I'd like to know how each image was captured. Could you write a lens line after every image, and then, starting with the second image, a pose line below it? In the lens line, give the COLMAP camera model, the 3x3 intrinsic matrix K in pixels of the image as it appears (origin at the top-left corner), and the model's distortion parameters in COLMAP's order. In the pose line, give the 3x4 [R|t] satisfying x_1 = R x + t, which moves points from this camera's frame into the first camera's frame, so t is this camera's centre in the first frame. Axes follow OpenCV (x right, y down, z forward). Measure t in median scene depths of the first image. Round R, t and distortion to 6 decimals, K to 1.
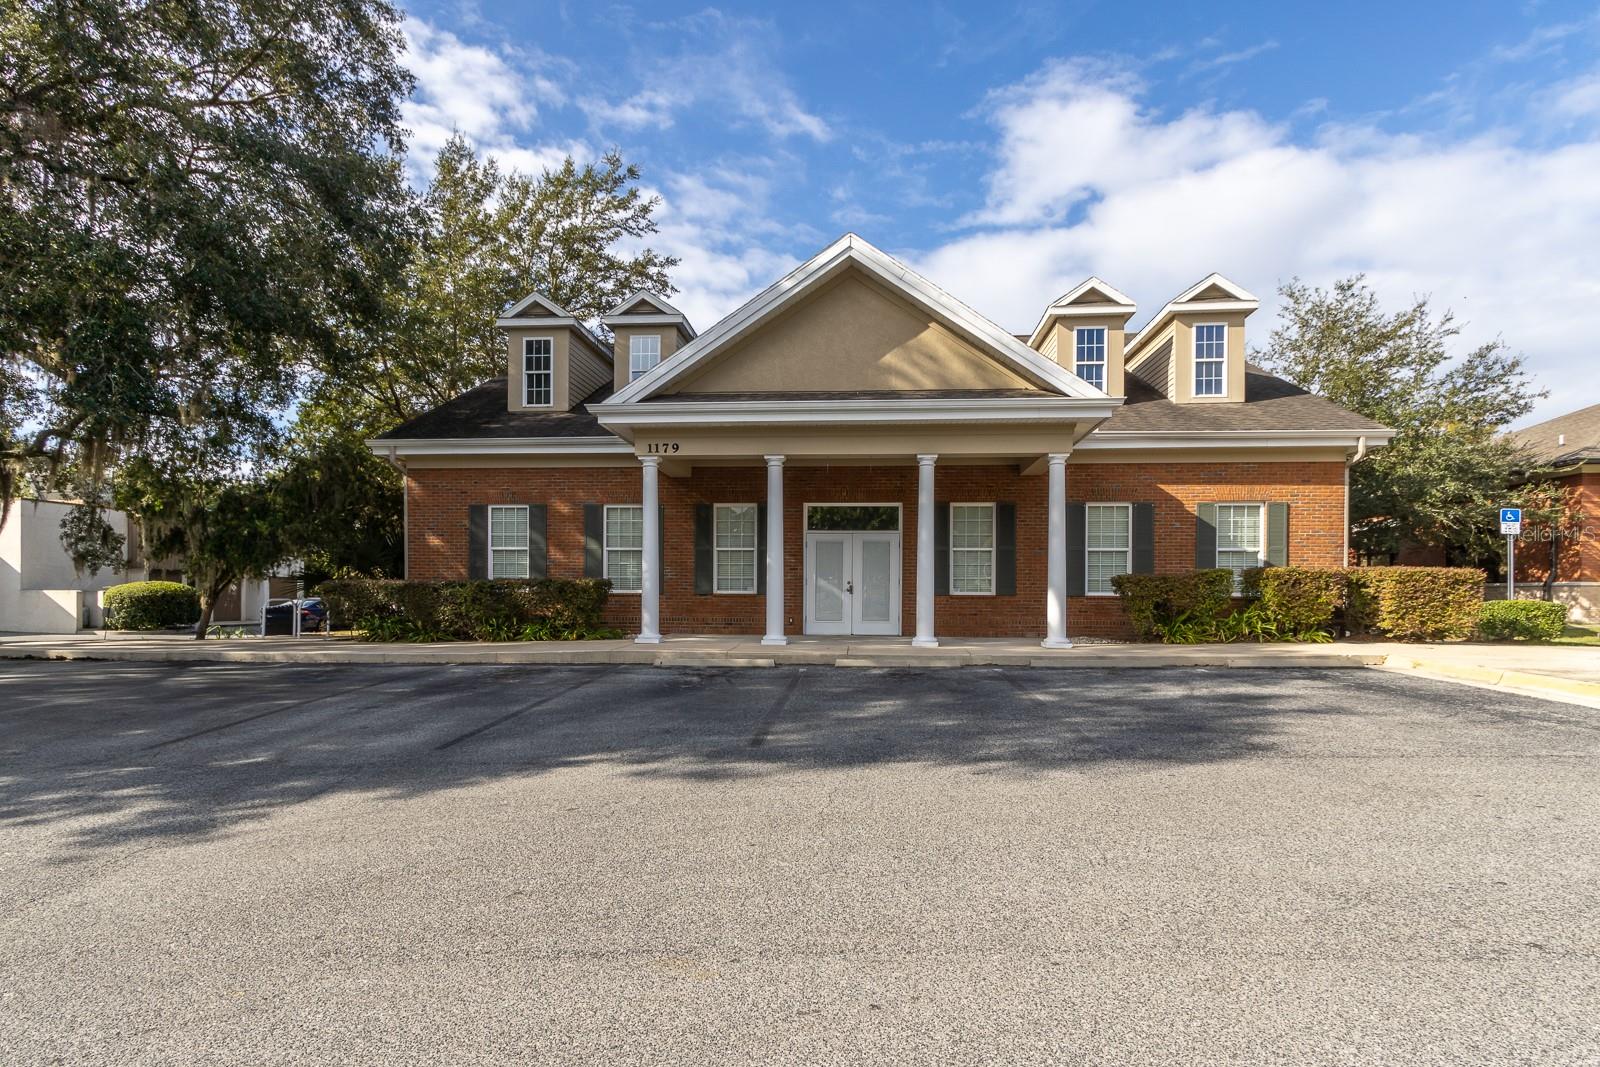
lens RADIAL K [[761.6, 0, 809.2], [0, 761.6, 531.0], [0, 0, 1]] dist [0.000598, -0.000319]
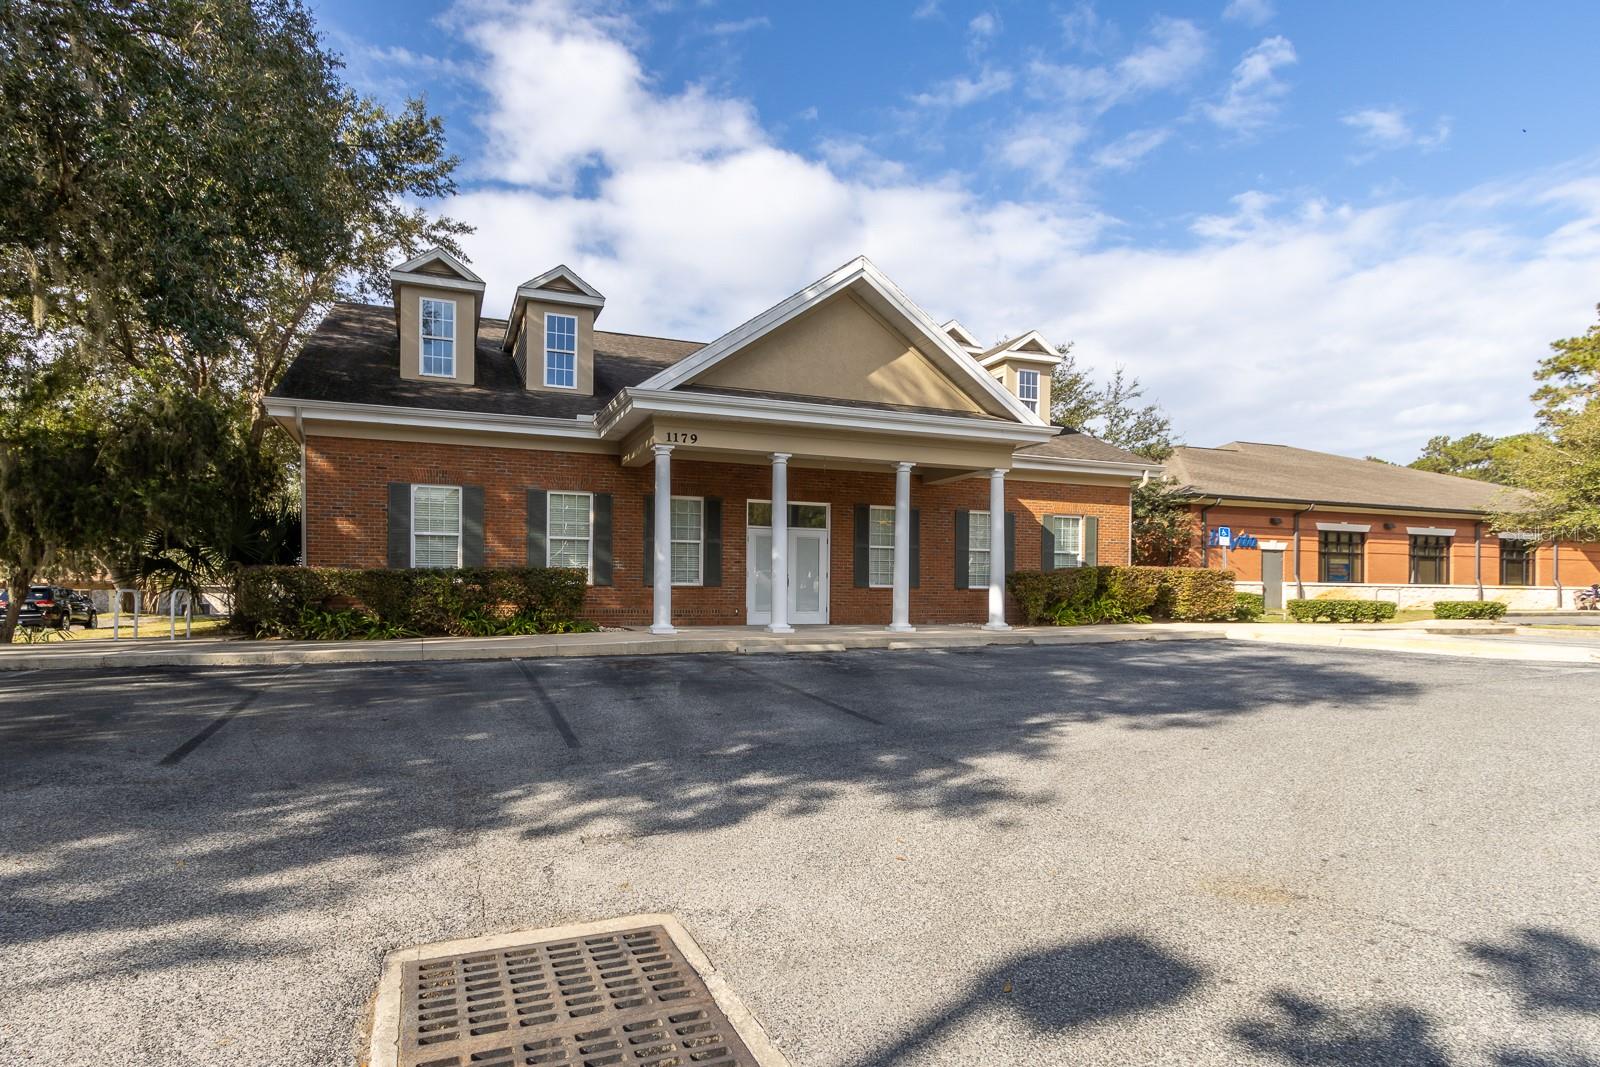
lens RADIAL K [[736.6, 0, 800.0], [0, 736.6, 533.5], [0, 0, 1]] dist [-0.000057, -0.000410]
pose [[0.922813, 0.031119, 0.383990, -0.329353], [-0.032872, 0.999458, -0.001999, 0.010036], [-0.383844, -0.010778, 0.923335, 0.038731]]
